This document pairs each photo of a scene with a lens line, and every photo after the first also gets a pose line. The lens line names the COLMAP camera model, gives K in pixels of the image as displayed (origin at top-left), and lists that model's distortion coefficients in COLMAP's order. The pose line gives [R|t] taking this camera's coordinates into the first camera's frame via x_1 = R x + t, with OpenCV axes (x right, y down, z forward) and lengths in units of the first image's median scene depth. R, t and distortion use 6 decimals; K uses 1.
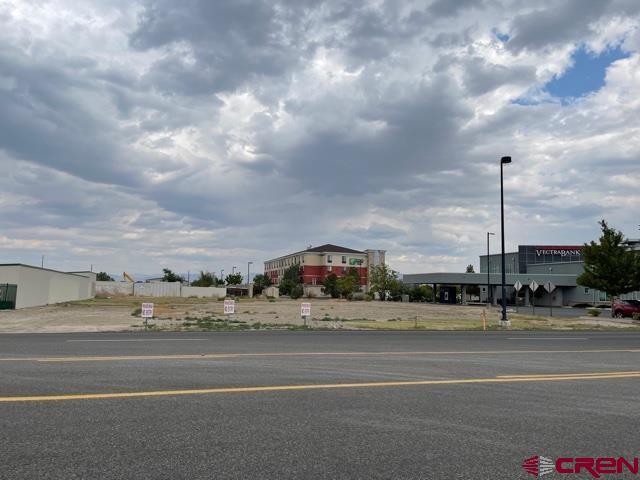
lens RADIAL K [[479.9, 0, 320.0], [0, 479.9, 240.0], [0, 0, 1]] dist [0.098099, -0.120264]
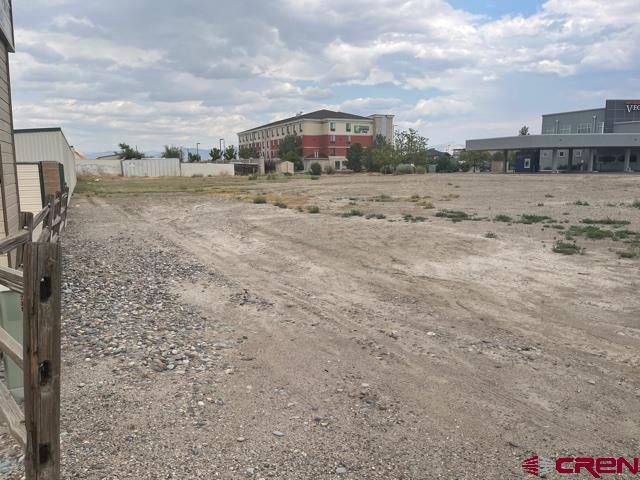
lens RADIAL K [[472.7, 0, 320.0], [0, 472.7, 240.0], [0, 0, 1]] dist [0.087530, -0.120077]
pose [[0.990630, -0.055677, 0.124705, -0.135291], [0.020952, 0.964273, 0.264081, 0.010568], [-0.134953, -0.258994, 0.956405, 0.139105]]
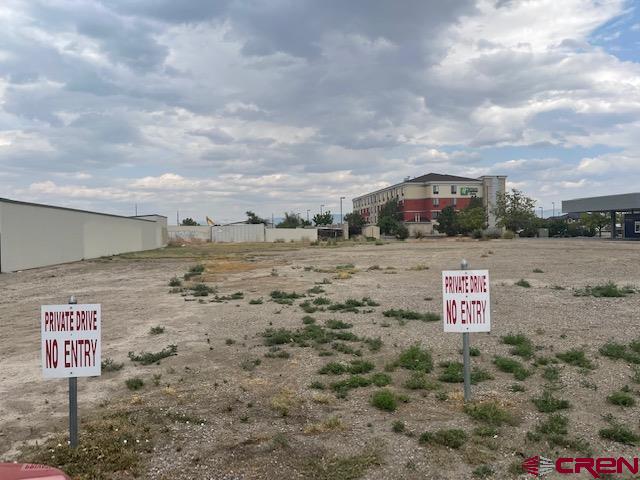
lens RADIAL K [[479.9, 0, 320.0], [0, 479.9, 240.0], [0, 0, 1]] dist [0.098099, -0.120264]
pose [[0.985161, -0.035245, -0.167973, -0.043857], [0.055745, 0.991336, 0.118937, 0.017087], [0.162325, -0.126536, 0.978590, 0.161288]]
